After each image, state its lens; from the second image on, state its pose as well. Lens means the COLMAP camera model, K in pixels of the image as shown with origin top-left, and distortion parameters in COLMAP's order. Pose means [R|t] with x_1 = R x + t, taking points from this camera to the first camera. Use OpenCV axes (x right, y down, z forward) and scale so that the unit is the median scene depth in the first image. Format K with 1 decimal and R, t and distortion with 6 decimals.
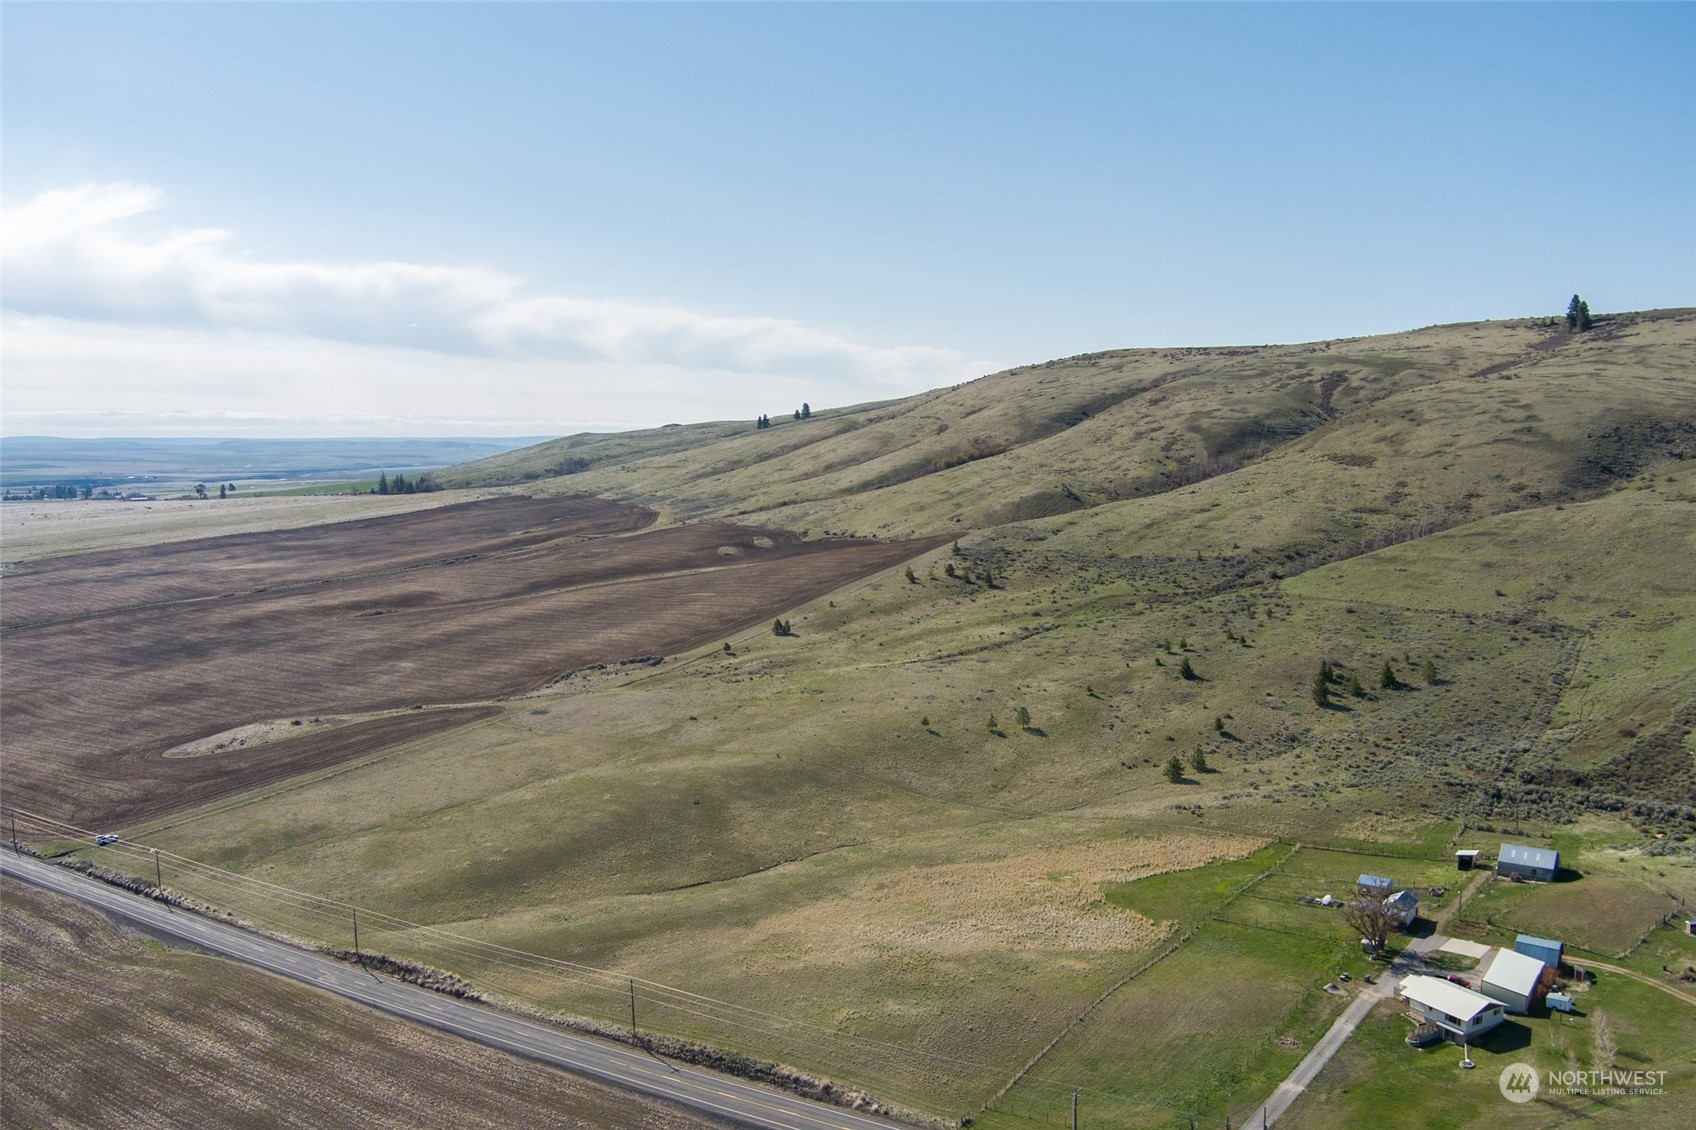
lens RADIAL K [[1397.1, 0, 847.6], [0, 1397.1, 570.5], [0, 0, 1]] dist [-0.072431, 0.003163]
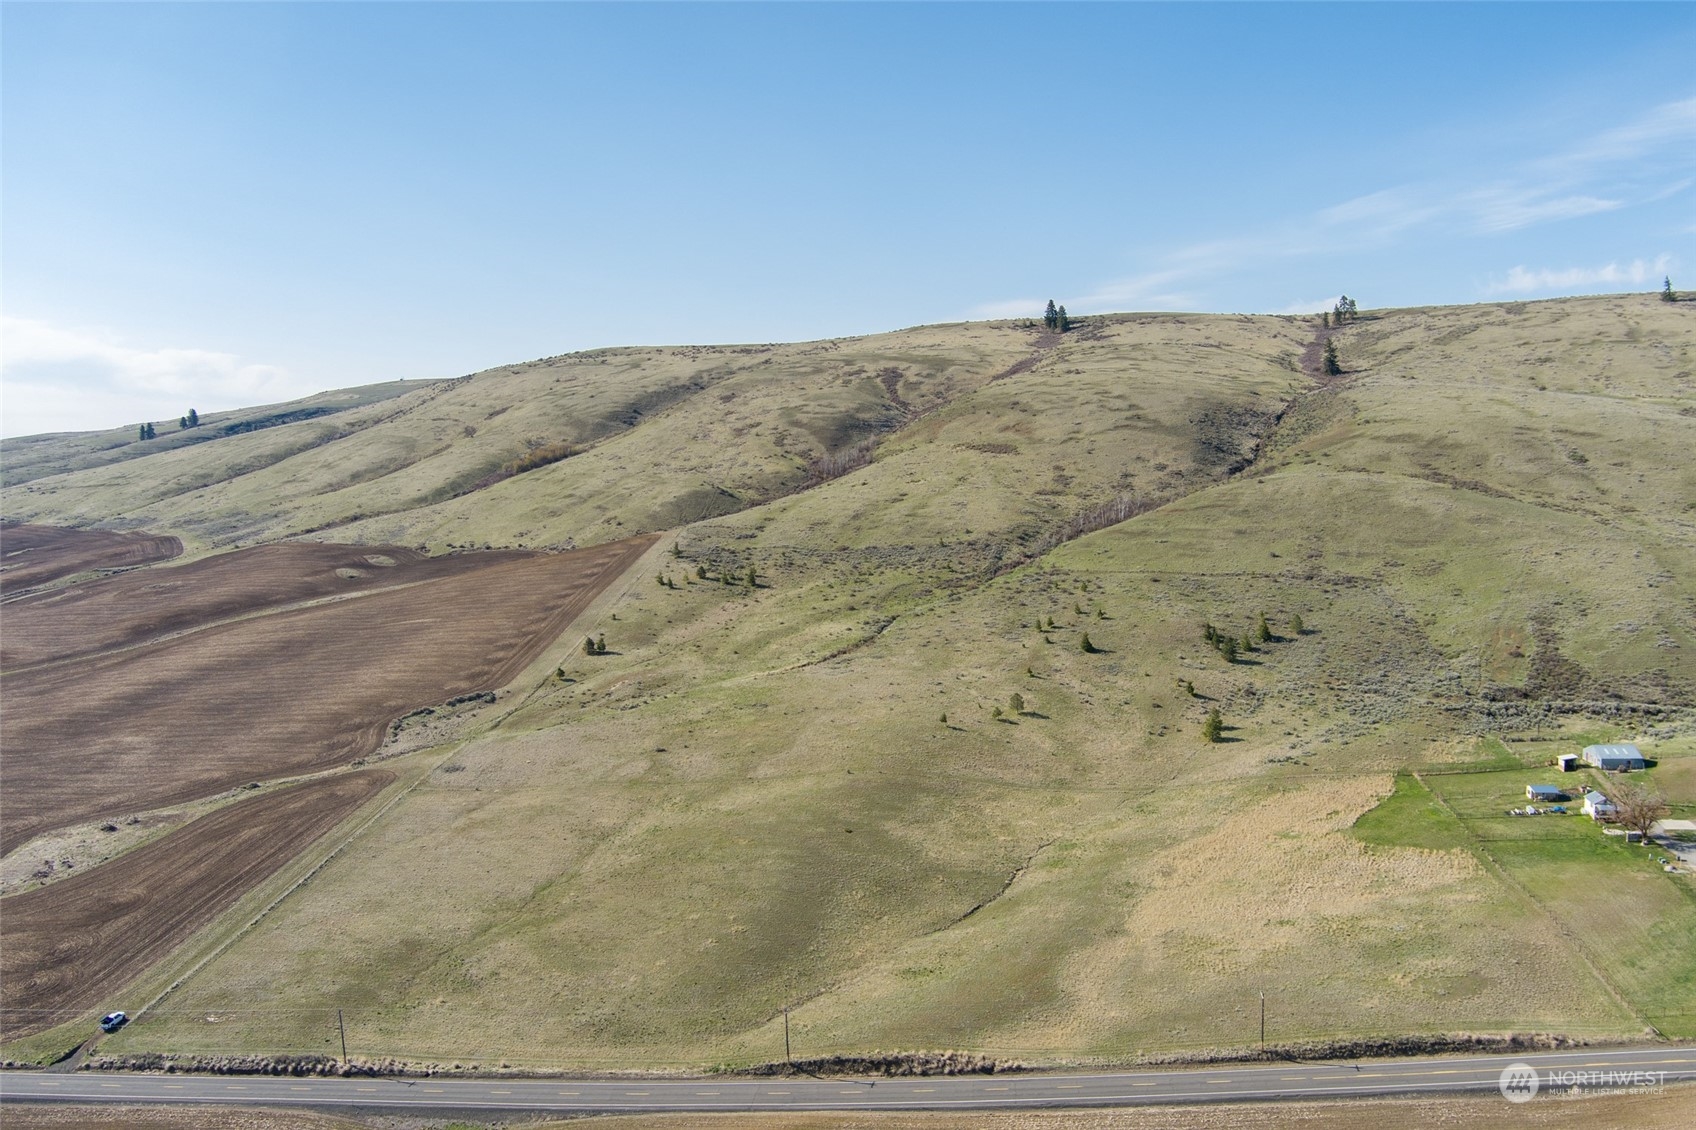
lens RADIAL K [[1397.1, 0, 847.6], [0, 1397.1, 570.5], [0, 0, 1]] dist [-0.072431, 0.003163]
pose [[0.865745, -0.068630, 0.495758, -0.283842], [0.069140, 0.997456, 0.017343, -0.010557], [-0.495687, 0.019262, 0.868288, 0.103286]]
